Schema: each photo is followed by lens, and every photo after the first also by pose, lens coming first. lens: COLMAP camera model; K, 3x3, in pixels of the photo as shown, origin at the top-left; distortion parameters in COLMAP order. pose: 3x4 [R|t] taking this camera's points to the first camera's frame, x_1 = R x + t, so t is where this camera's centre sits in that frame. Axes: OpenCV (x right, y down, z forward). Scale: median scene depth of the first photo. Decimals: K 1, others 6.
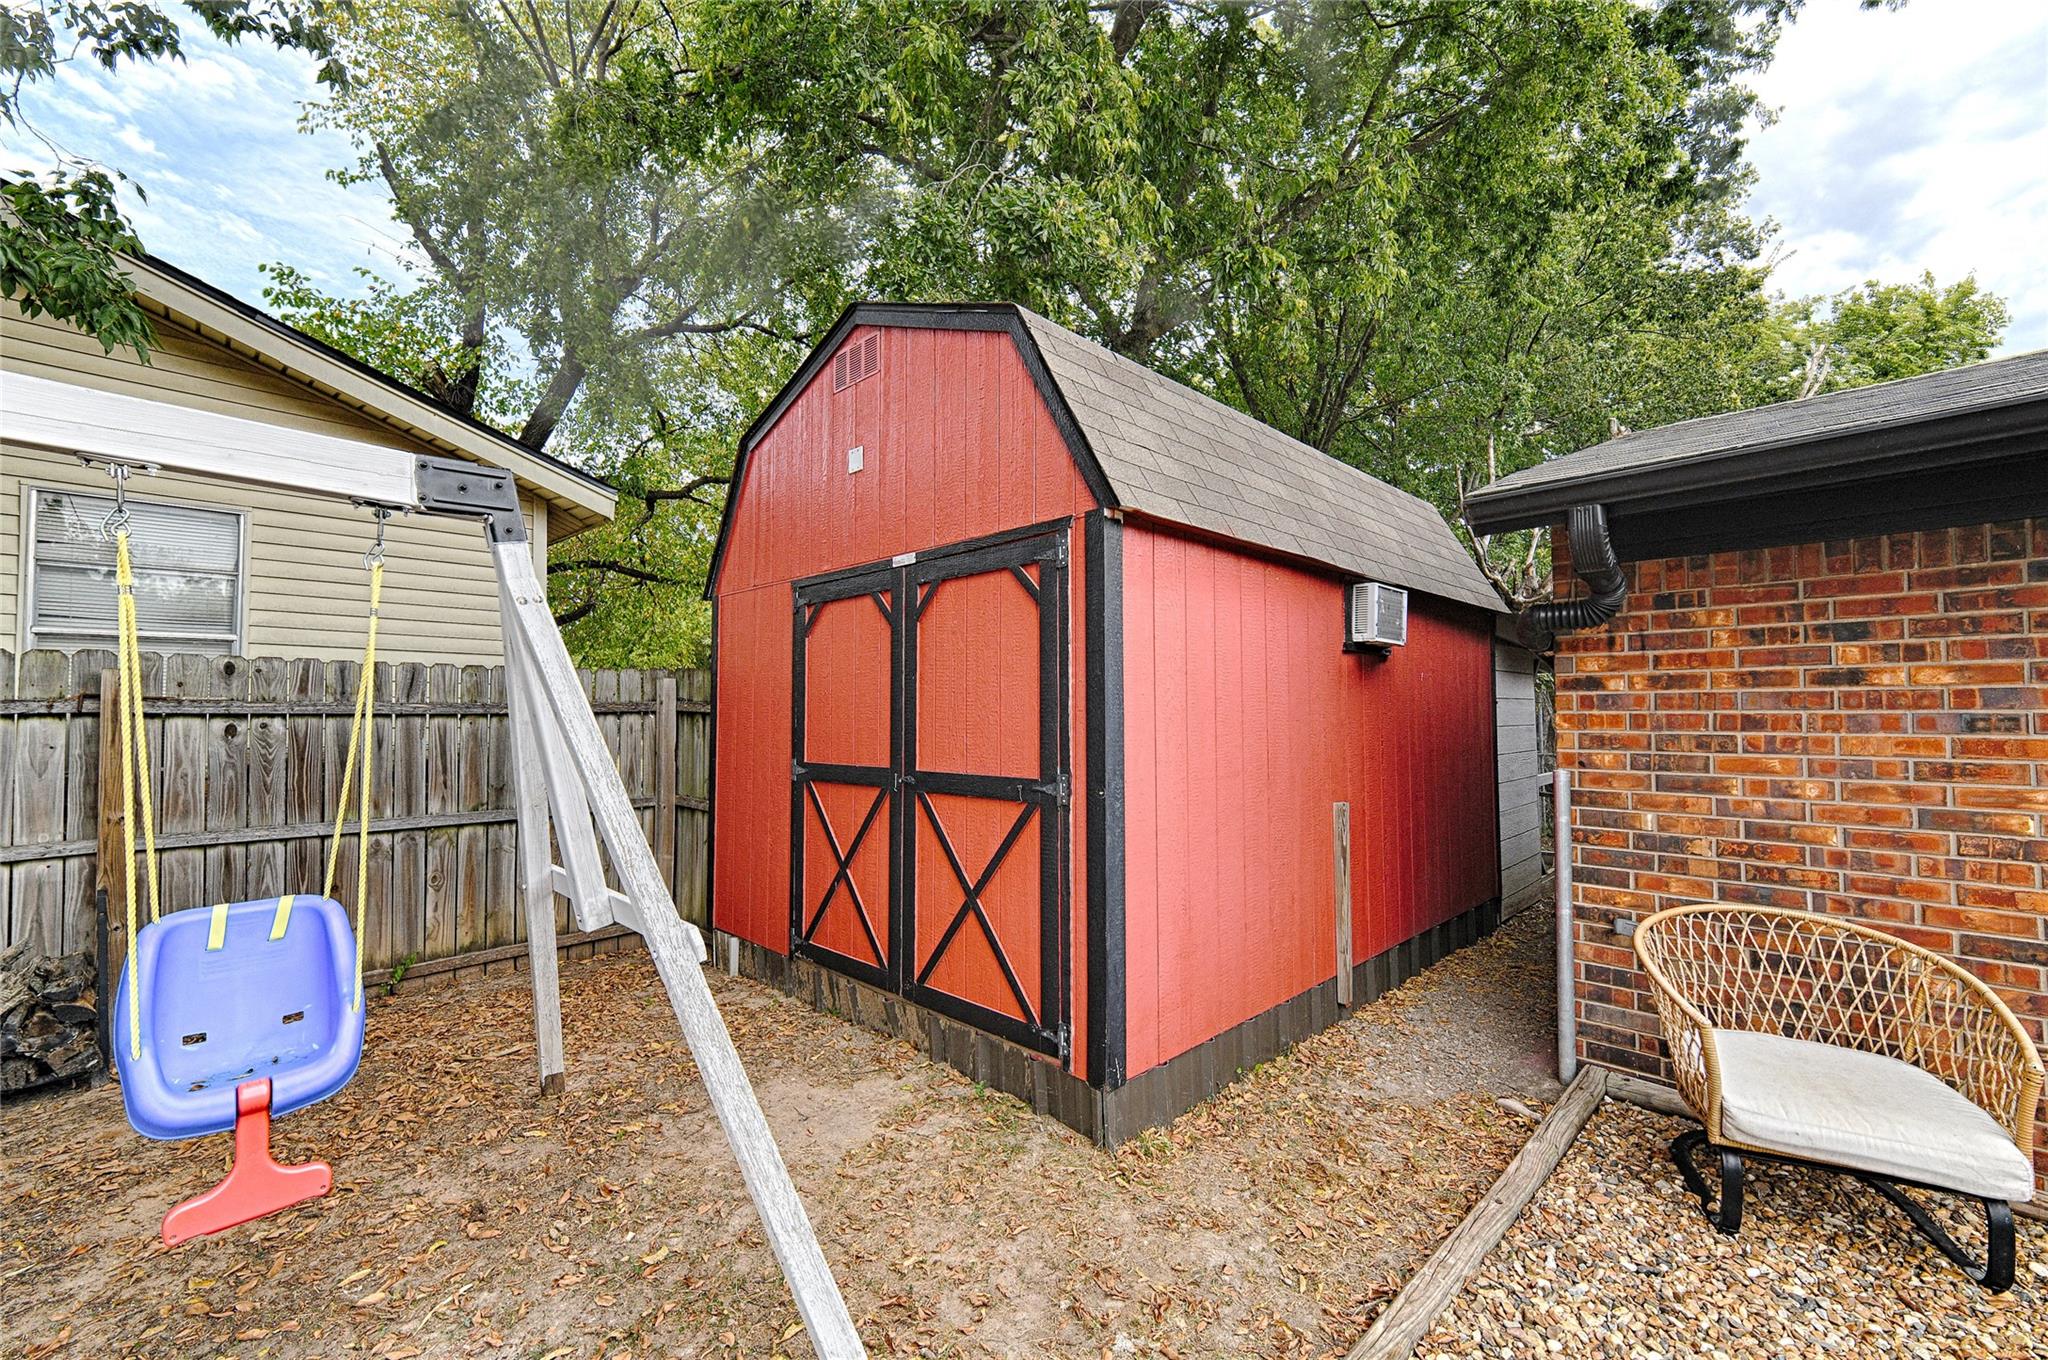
lens RADIAL K [[829.3, 0, 1022.4], [0, 829.3, 667.0], [0, 0, 1]] dist [0.003293, 0.000211]
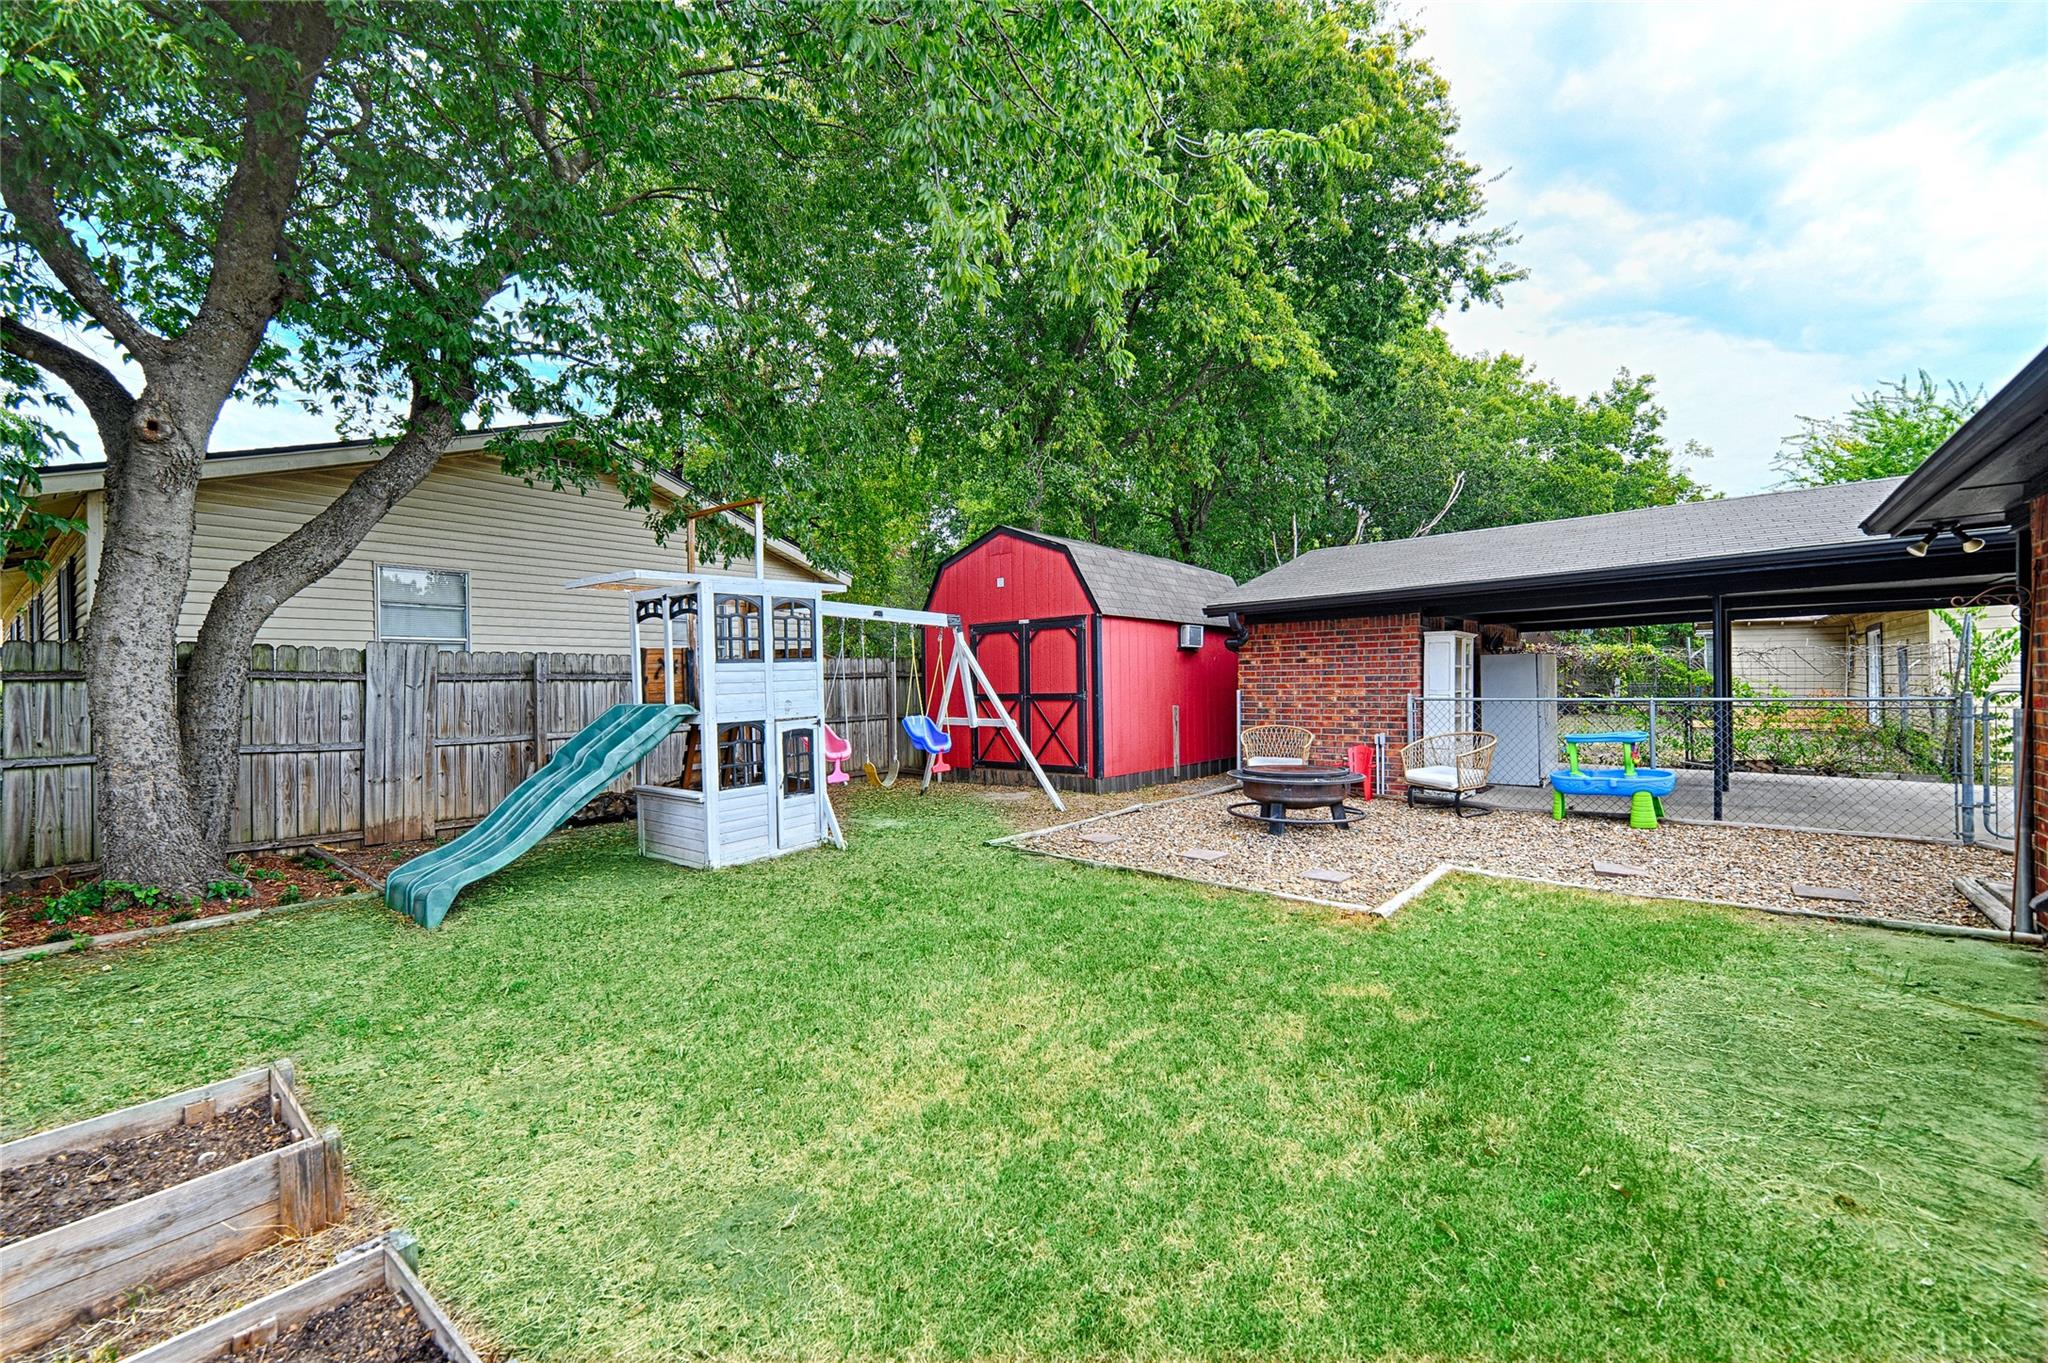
lens RADIAL K [[822.1, 0, 994.6], [0, 822.1, 679.5], [0, 0, 1]] dist [0.002482, 0.000067]
pose [[0.998703, -0.012598, 0.049335, -0.450671], [0.009968, 0.998534, 0.053200, -0.094287], [-0.049933, -0.052639, 0.997364, -2.173473]]
